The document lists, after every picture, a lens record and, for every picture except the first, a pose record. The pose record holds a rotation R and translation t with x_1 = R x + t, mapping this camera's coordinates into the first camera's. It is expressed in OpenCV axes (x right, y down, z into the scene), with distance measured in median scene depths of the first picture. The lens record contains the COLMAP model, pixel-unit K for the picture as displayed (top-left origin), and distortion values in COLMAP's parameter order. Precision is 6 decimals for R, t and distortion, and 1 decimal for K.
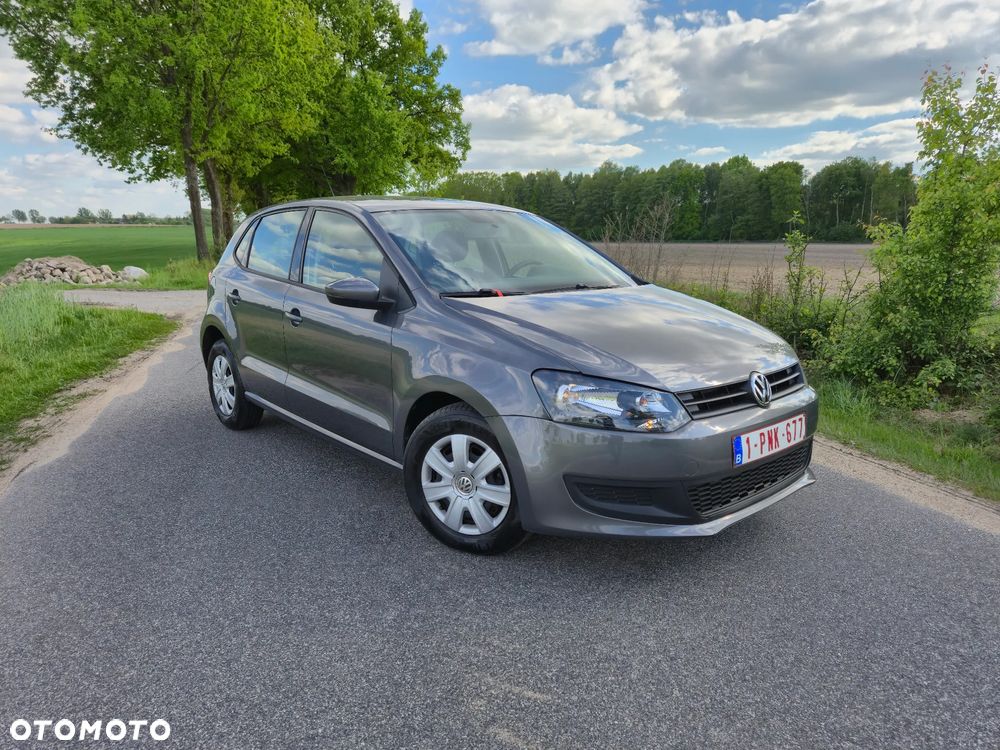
lens RADIAL K [[703.1, 0, 505.9], [0, 703.1, 383.2], [0, 0, 1]] dist [0.067703, -0.065412]
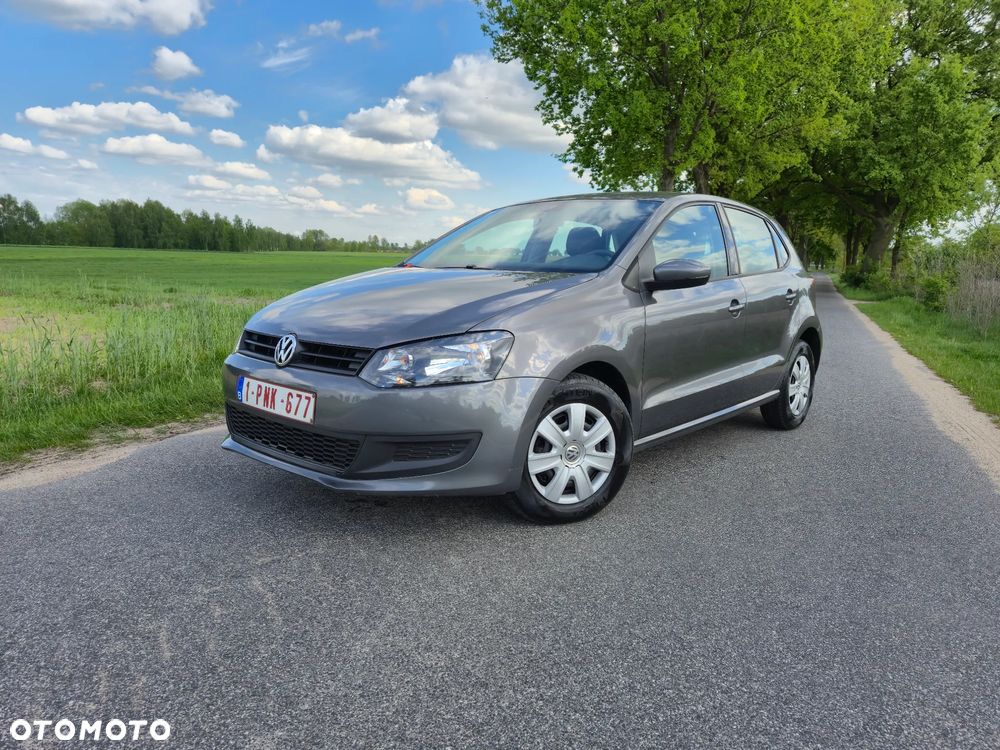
lens RADIAL K [[680.7, 0, 501.5], [0, 680.7, 378.3], [0, 0, 1]] dist [0.065414, -0.056736]
pose [[0.741107, 0.142873, -0.656009, -0.013302], [-0.176744, 0.984148, 0.014667, -0.041636], [0.647705, 0.105076, 0.754610, 0.242123]]
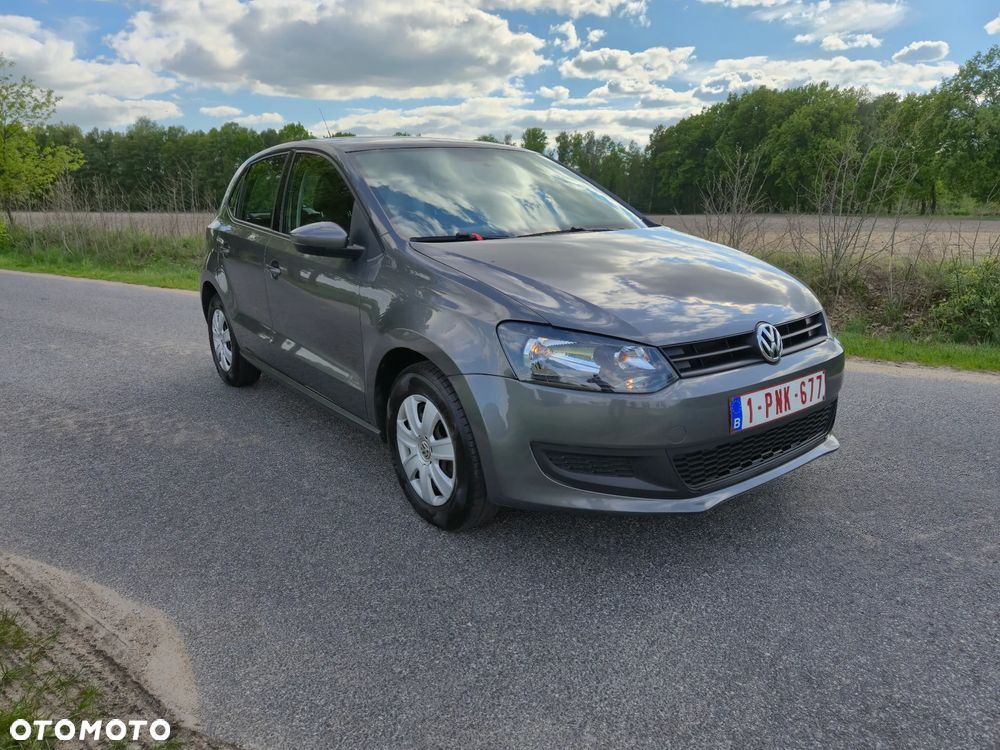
lens RADIAL K [[680.7, 0, 503.8], [0, 680.7, 370.8], [0, 0, 1]] dist [0.065414, -0.056736]
pose [[0.801058, -0.145286, 0.580688, -0.149253], [0.128742, 0.989212, 0.069899, -0.044652], [-0.584578, 0.018766, 0.811120, 0.246310]]
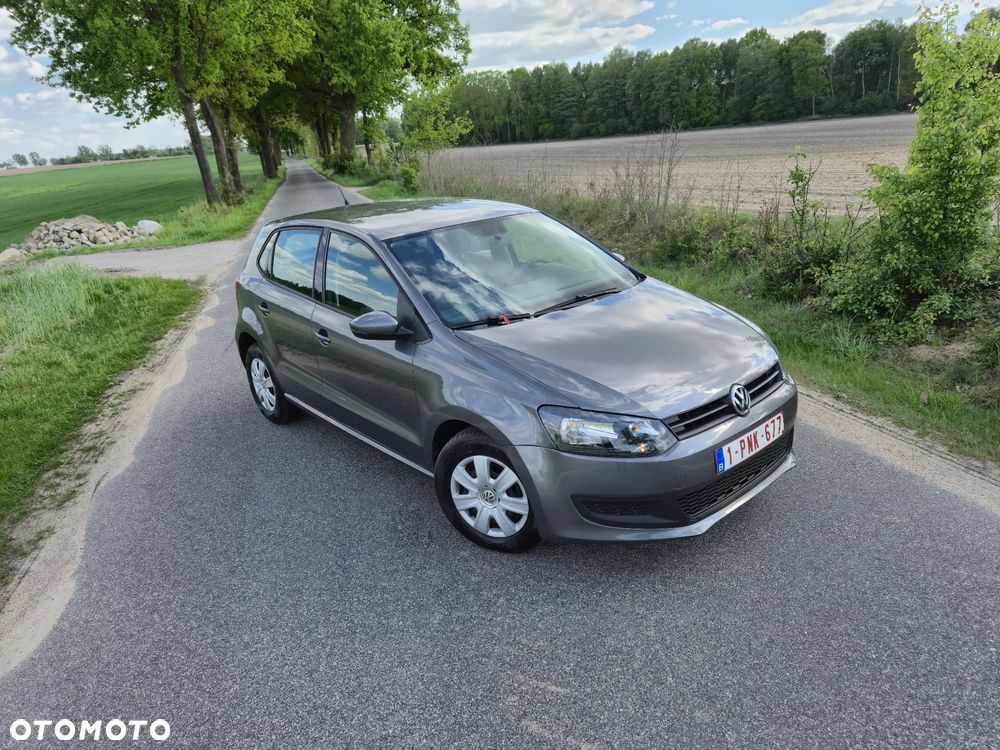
lens RADIAL K [[703.1, 0, 517.4], [0, 703.1, 385.3], [0, 0, 1]] dist [0.067703, -0.065412]
pose [[0.996518, -0.078982, -0.026711, 0.003019], [0.081834, 0.987871, 0.131965, -0.016684], [0.015964, -0.133691, 0.990894, -0.010896]]
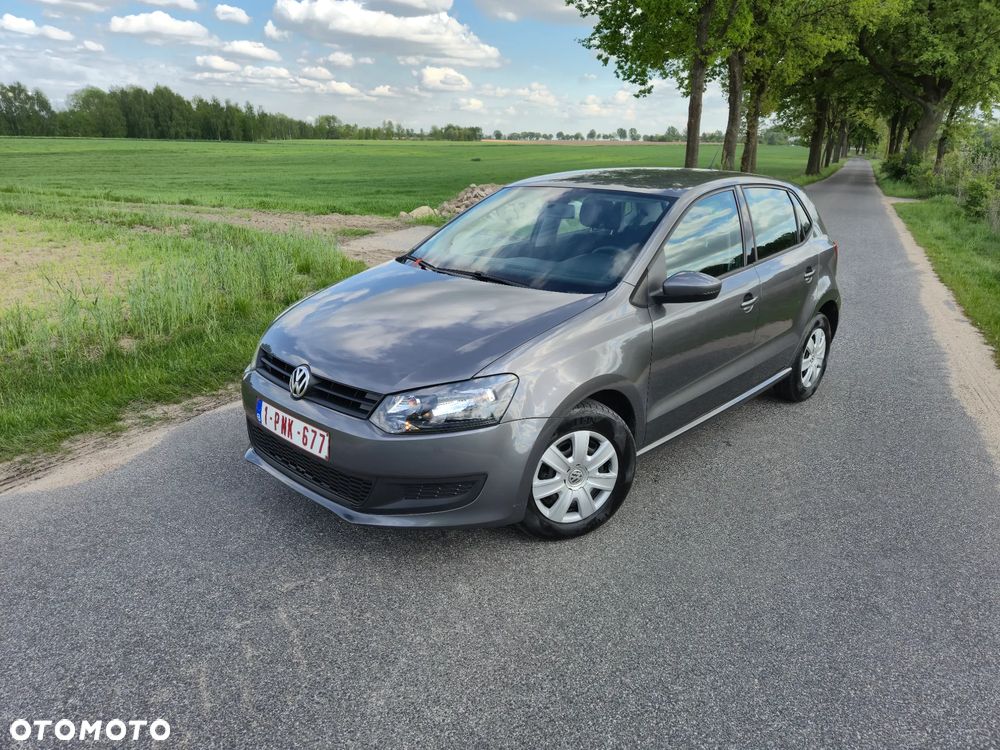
lens RADIAL K [[680.7, 0, 490.3], [0, 680.7, 375.2], [0, 0, 1]] dist [0.065414, -0.056736]
pose [[0.711782, 0.244584, -0.658441, -0.013998], [-0.174178, 0.969598, 0.171877, -0.058762], [0.680461, -0.007653, 0.732744, 0.240623]]
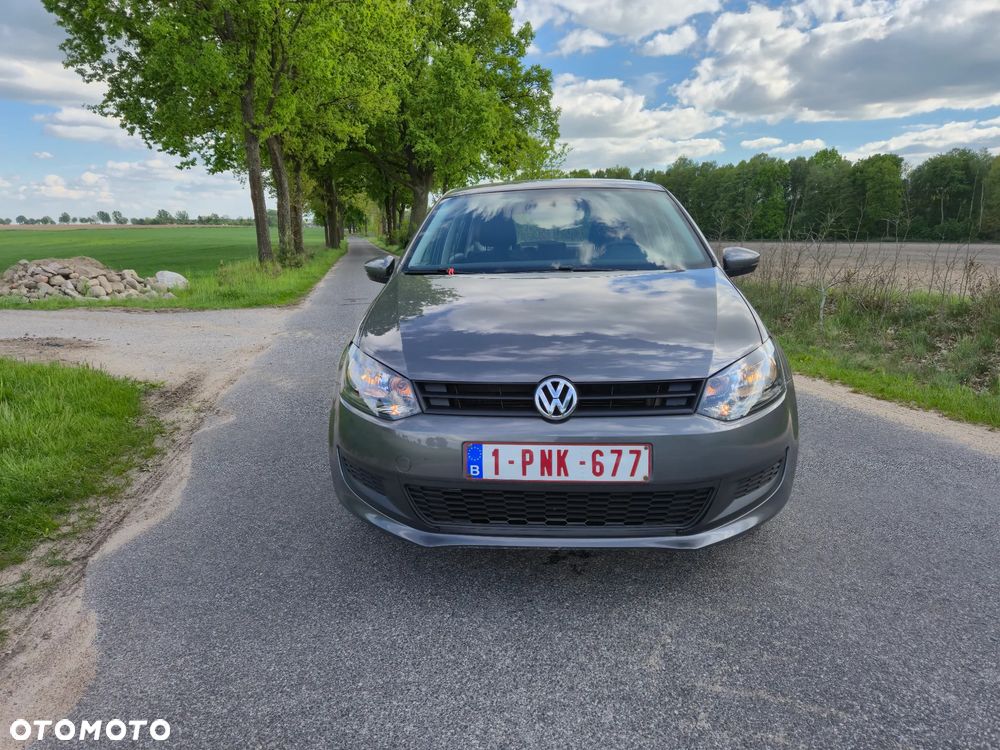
lens RADIAL K [[680.7, 0, 497.1], [0, 680.7, 373.2], [0, 0, 1]] dist [0.065414, -0.056736]
pose [[0.996380, 0.016300, -0.083438, -0.087102], [-0.016968, 0.999829, -0.007295, -0.040981], [0.083304, 0.008684, 0.996486, 0.222973]]
